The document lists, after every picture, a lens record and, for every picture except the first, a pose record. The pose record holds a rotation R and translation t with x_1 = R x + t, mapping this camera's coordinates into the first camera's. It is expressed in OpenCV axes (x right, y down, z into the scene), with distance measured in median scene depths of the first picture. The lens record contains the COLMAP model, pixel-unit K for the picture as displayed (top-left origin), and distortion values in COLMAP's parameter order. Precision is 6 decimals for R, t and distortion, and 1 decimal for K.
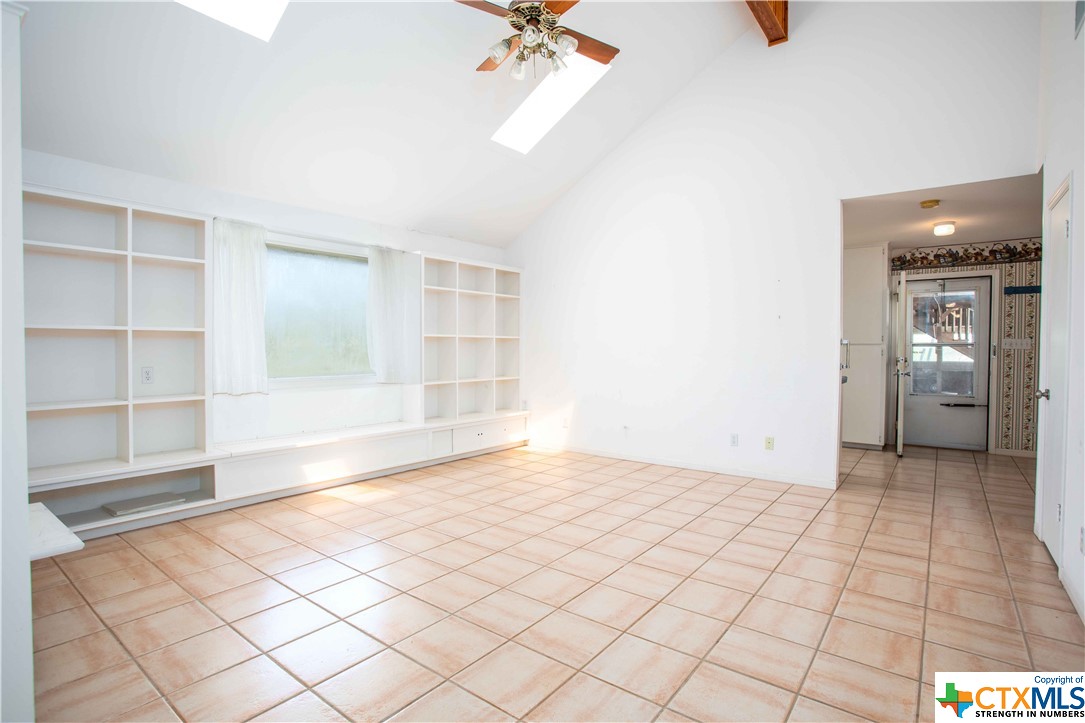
lens RADIAL K [[522.1, 0, 540.2], [0, 522.1, 360.3], [0, 0, 1]] dist [-0.026645, 0.000436]
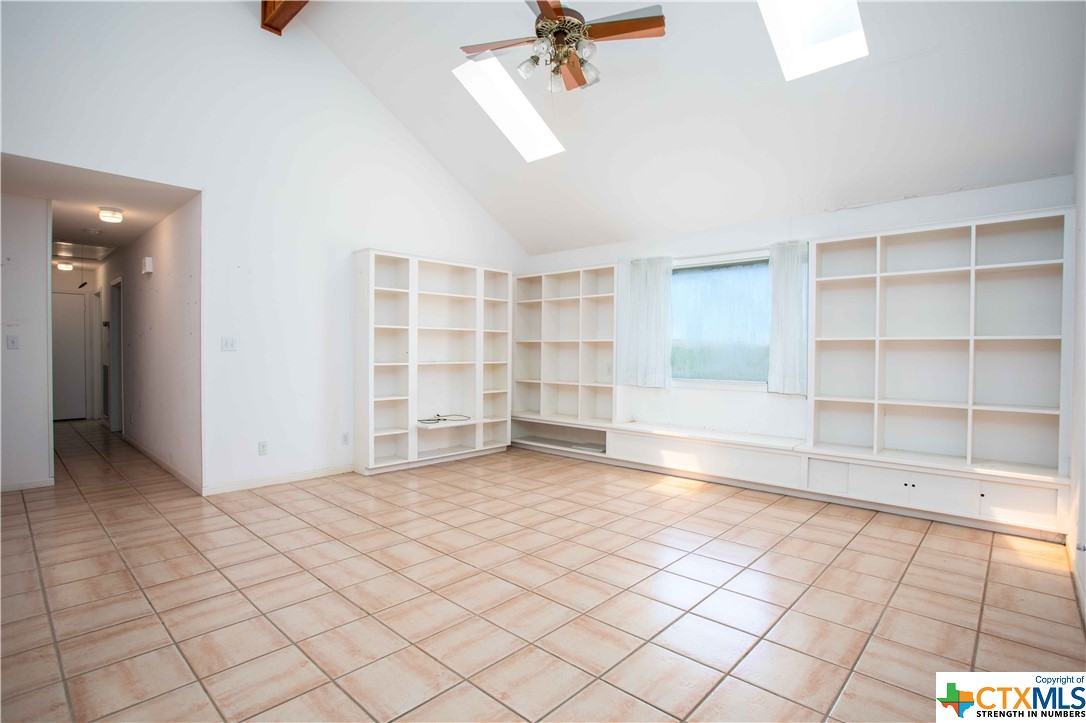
lens RADIAL K [[522.6, 0, 542.0], [0, 522.6, 360.4], [0, 0, 1]] dist [-0.026645, 0.000436]
pose [[-0.084005, 0.006898, -0.996441, 1.026565], [-0.025677, 0.999629, 0.009085, -0.013971], [0.996134, 0.026349, -0.083796, 1.075432]]
